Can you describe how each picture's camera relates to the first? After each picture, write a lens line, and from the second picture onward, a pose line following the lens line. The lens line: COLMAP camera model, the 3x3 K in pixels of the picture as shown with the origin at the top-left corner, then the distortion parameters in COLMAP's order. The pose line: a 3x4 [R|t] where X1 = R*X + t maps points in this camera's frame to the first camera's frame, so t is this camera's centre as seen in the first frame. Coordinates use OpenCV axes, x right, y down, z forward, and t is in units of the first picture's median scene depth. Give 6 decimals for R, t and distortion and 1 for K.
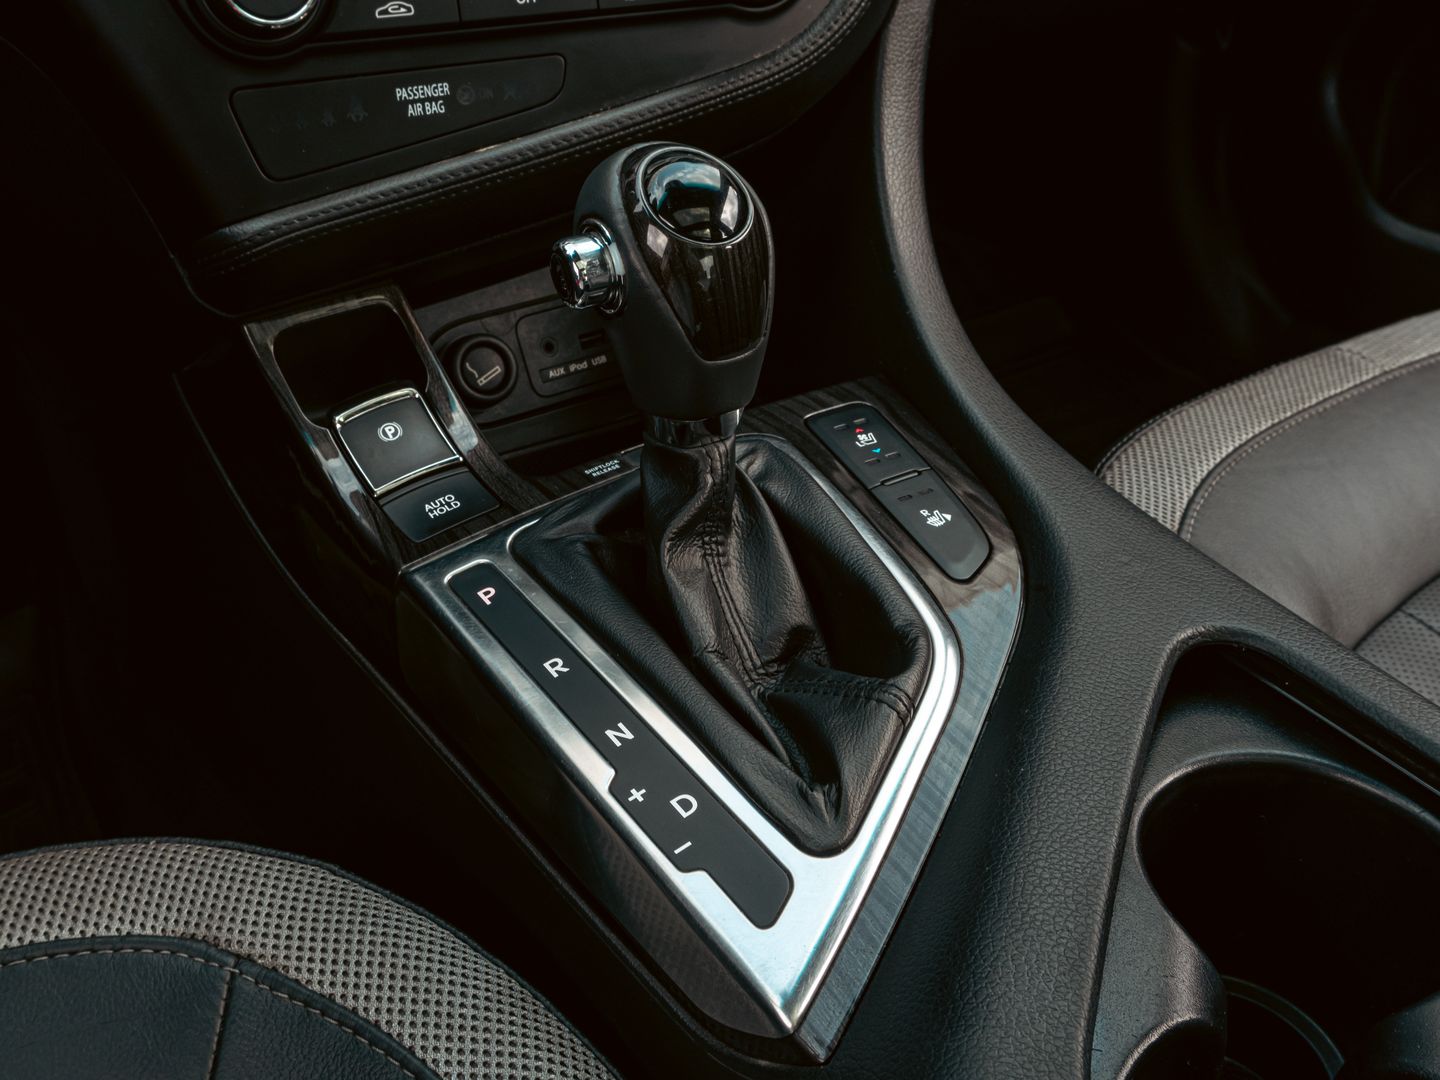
lens RADIAL K [[1521.6, 0, 686.0], [0, 1521.6, 541.1], [0, 0, 1]] dist [-0.027021, 0.000000]
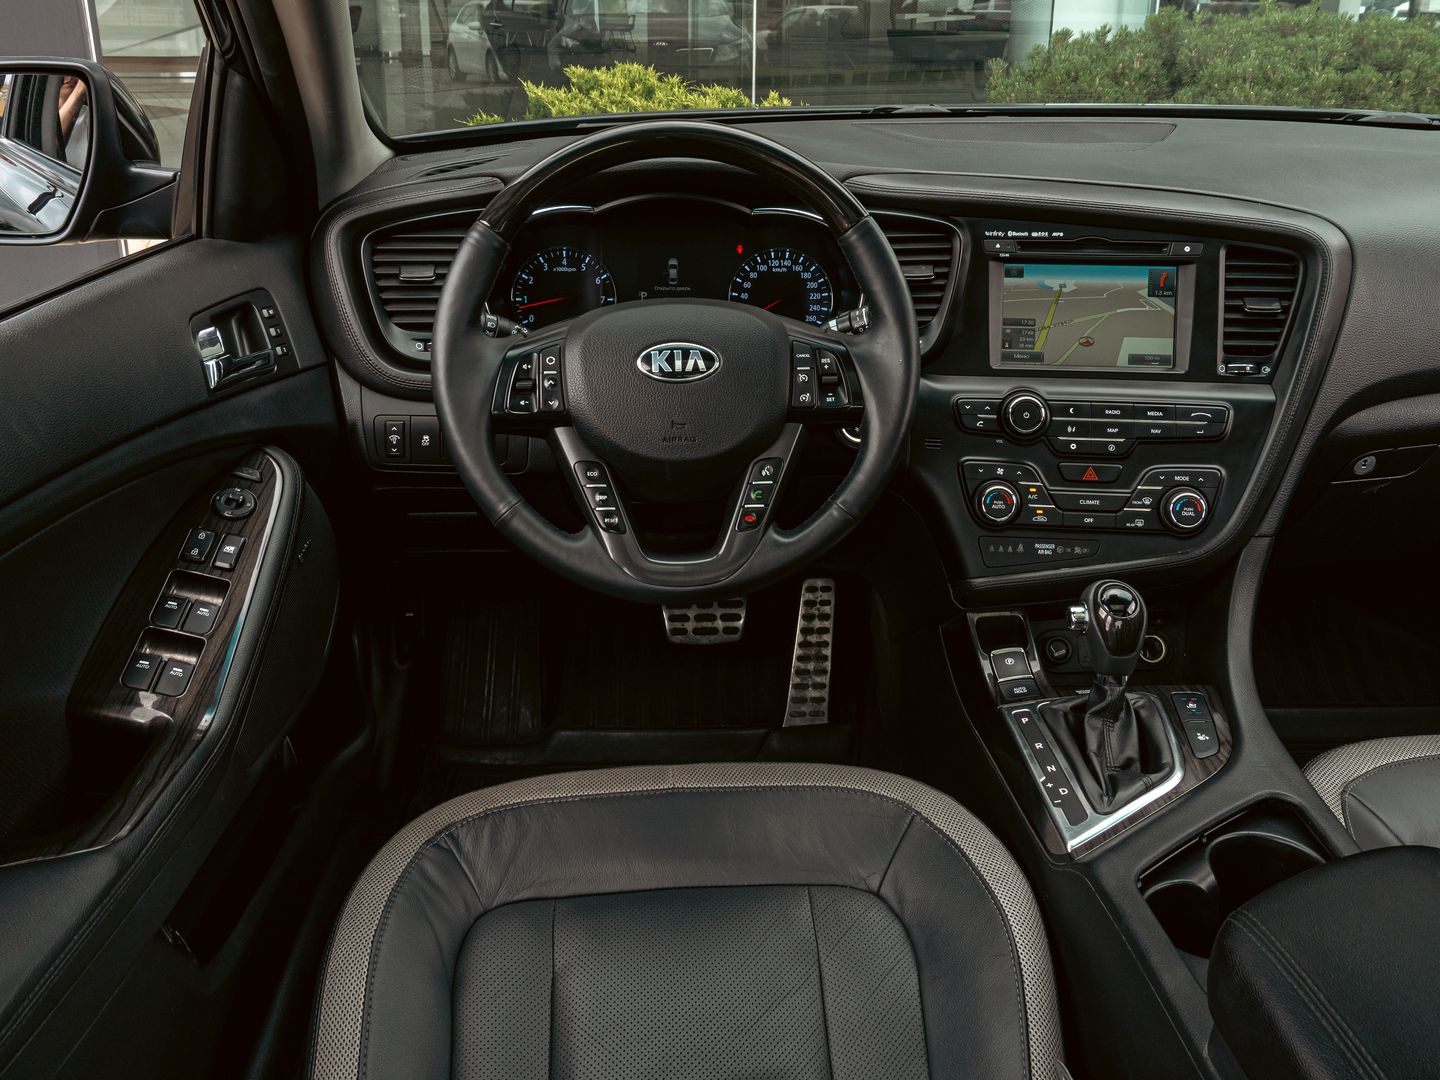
lens RADIAL K [[1242.6, 0, 698.8], [0, 1242.6, 463.9], [0, 0, 1]] dist [-0.032909, 0.009480]
pose [[0.848904, 0.142191, -0.509062, 0.463124], [-0.272523, 0.942988, -0.191061, 0.191419], [0.452872, 0.300924, 0.839257, -1.371819]]
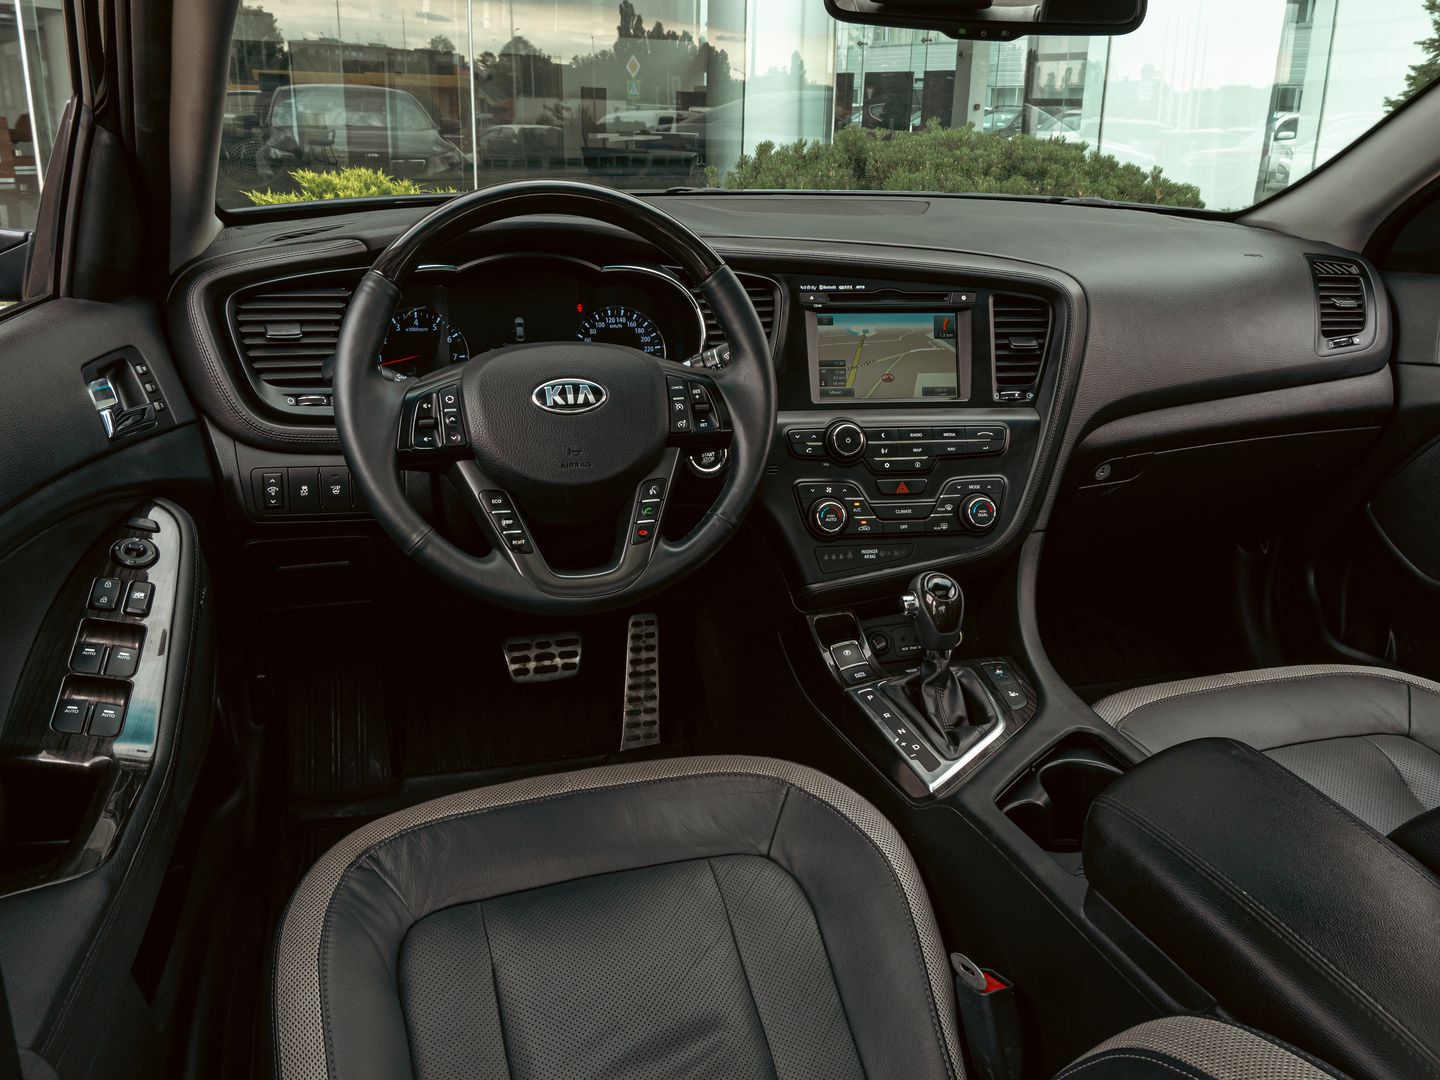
lens RADIAL K [[1154.2, 0, 741.5], [0, 1154.2, 537.1], [0, 0, 1]] dist [-0.041056, 0.016289]
pose [[0.958576, 0.079187, -0.273609, 0.263779], [-0.151532, 0.955139, -0.254454, 0.385311], [0.241186, 0.285374, 0.927573, -1.521144]]
